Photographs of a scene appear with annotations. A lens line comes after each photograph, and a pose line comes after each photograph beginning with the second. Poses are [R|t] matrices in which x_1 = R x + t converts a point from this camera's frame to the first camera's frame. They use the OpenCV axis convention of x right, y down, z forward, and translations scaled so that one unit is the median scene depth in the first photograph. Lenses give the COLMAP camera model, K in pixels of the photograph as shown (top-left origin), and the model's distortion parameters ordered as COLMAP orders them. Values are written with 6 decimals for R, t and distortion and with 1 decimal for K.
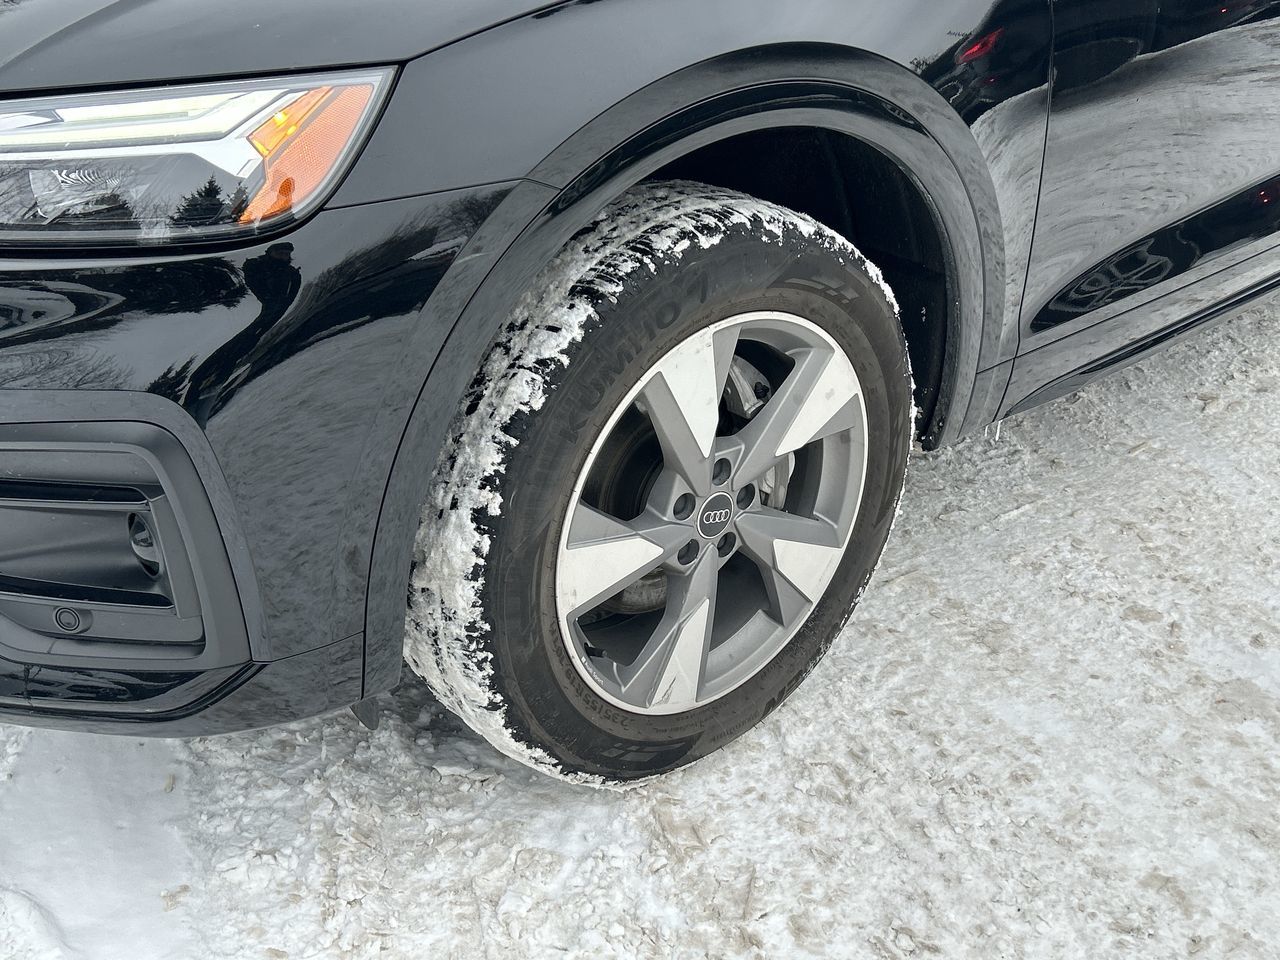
lens RADIAL K [[1464.1, 0, 658.6], [0, 1464.1, 503.9], [0, 0, 1]] dist [0.062171, 0.000000]
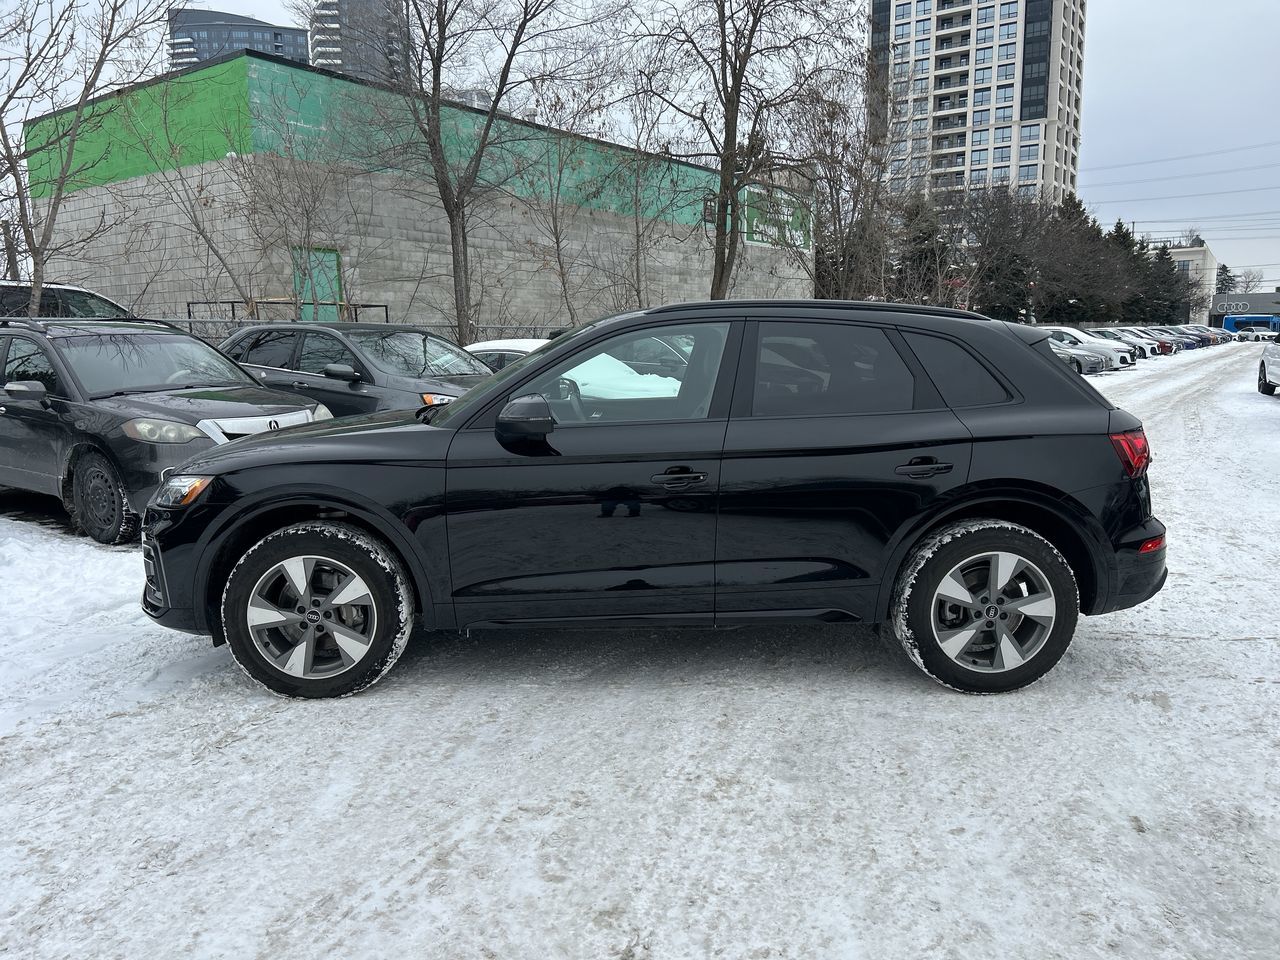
lens RADIAL K [[956.6, 0, 649.3], [0, 956.6, 489.0], [0, 0, 1]] dist [0.028897, -0.018743]
pose [[0.772598, 0.094475, -0.627827, 2.074971], [-0.300238, 0.925676, -0.230175, 0.012972], [0.559419, 0.366331, 0.743541, -0.331107]]
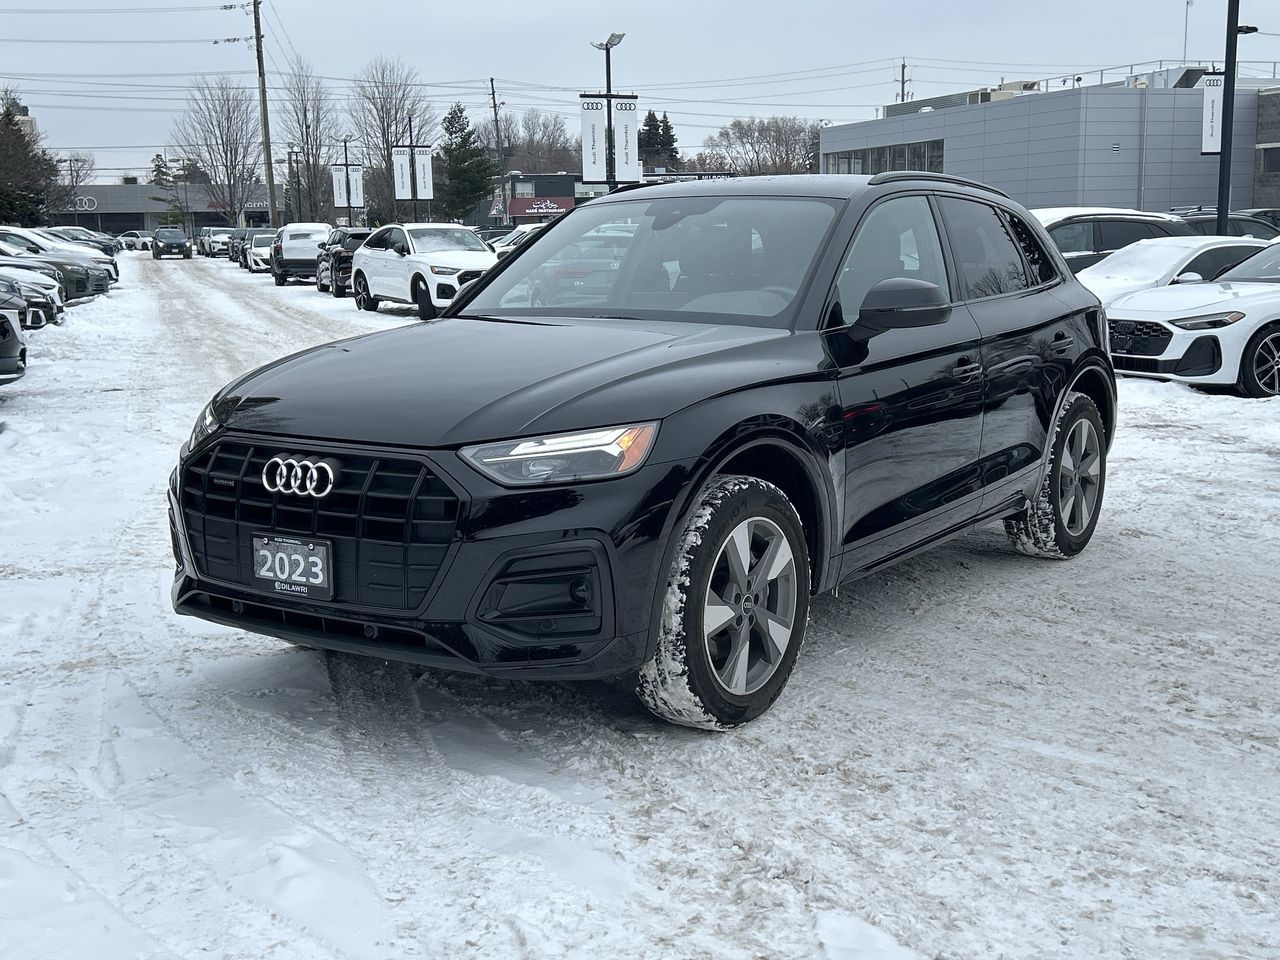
lens RADIAL K [[1446.7, 0, 660.5], [0, 1446.7, 489.8], [0, 0, 1]] dist [0.054758, 0.000000]
pose [[0.970130, -0.050918, 0.237183, -0.673667], [0.125150, 0.942618, -0.309530, 0.564128], [-0.207812, 0.329968, 0.920834, -1.248046]]
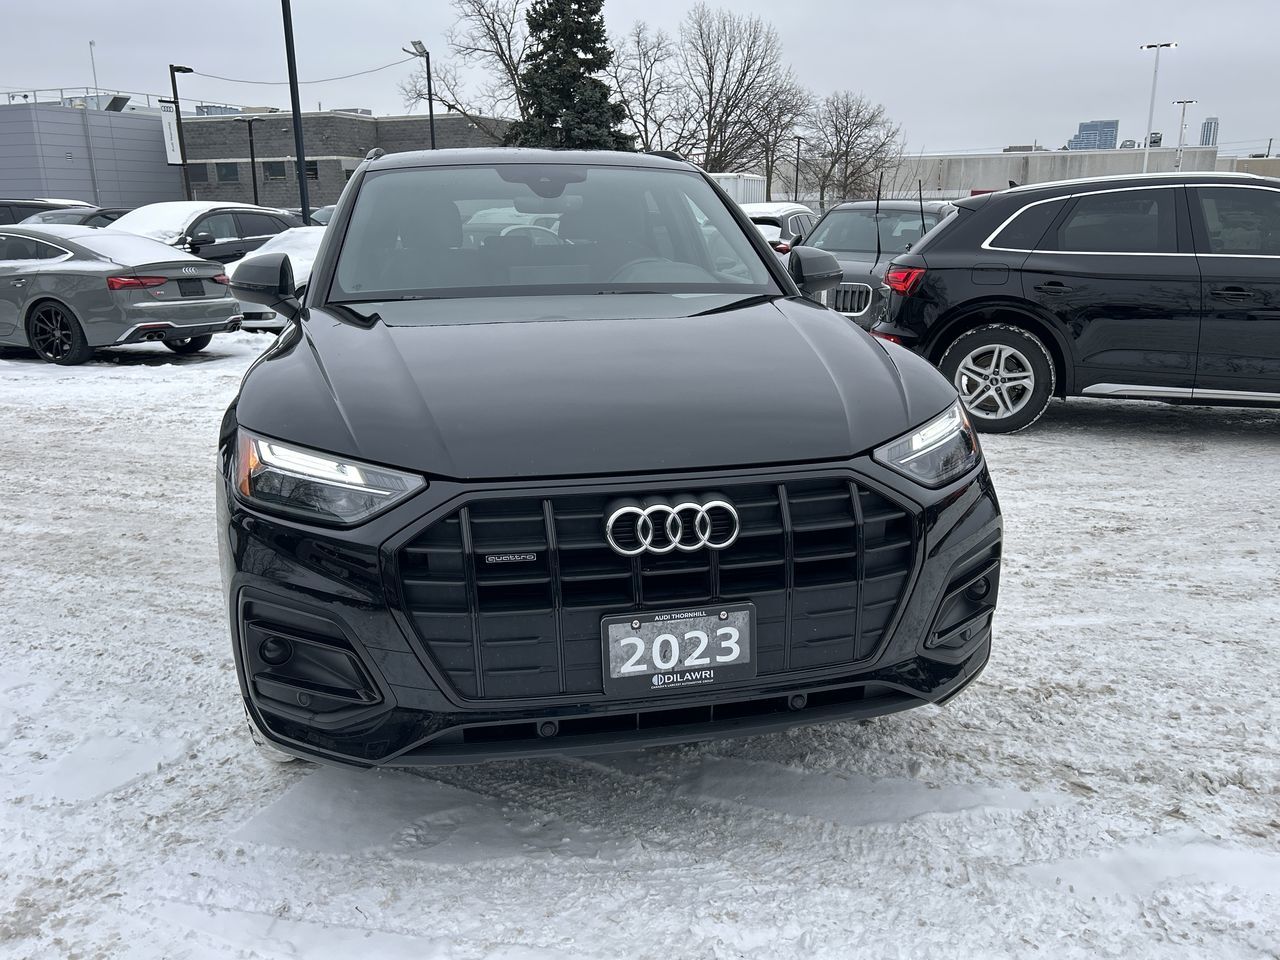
lens RADIAL K [[1047.2, 0, 636.2], [0, 1047.2, 475.4], [0, 0, 1]] dist [0.048072, -0.033762]
pose [[0.497895, -0.206956, 0.842181, -1.703880], [0.424794, 0.904832, -0.028785, -0.272315], [-0.756076, 0.372085, 0.538425, 0.337109]]
